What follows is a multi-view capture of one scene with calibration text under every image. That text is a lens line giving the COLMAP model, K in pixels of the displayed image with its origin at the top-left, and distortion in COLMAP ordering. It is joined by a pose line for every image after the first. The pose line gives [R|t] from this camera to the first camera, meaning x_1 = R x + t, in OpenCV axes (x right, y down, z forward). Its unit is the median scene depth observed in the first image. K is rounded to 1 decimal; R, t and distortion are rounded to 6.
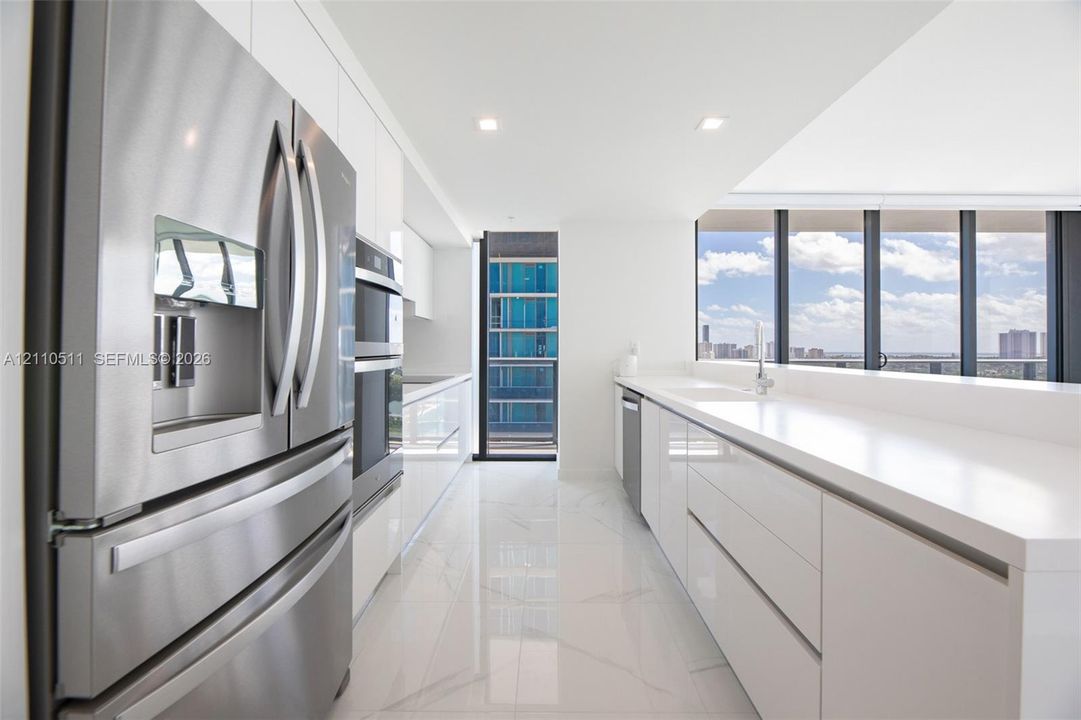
lens RADIAL K [[437.1, 0, 537.2], [0, 437.1, 354.2], [0, 0, 1]] dist [-0.000072, 0.001034]
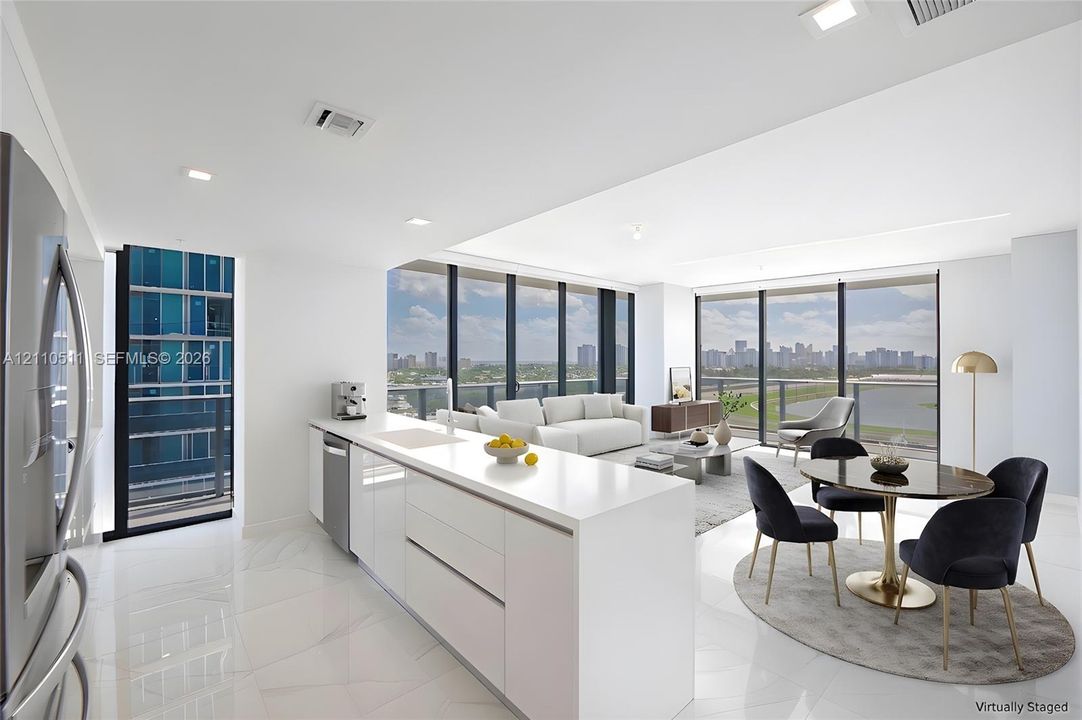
lens RADIAL K [[463.0, 0, 544.3], [0, 463.0, 355.9], [0, 0, 1]] dist [0.000105, -0.000058]
pose [[0.738030, 0.008564, 0.674713, -0.126054], [-0.001458, 0.999937, -0.011098, -0.073319], [-0.674766, 0.007207, 0.737996, -0.124180]]
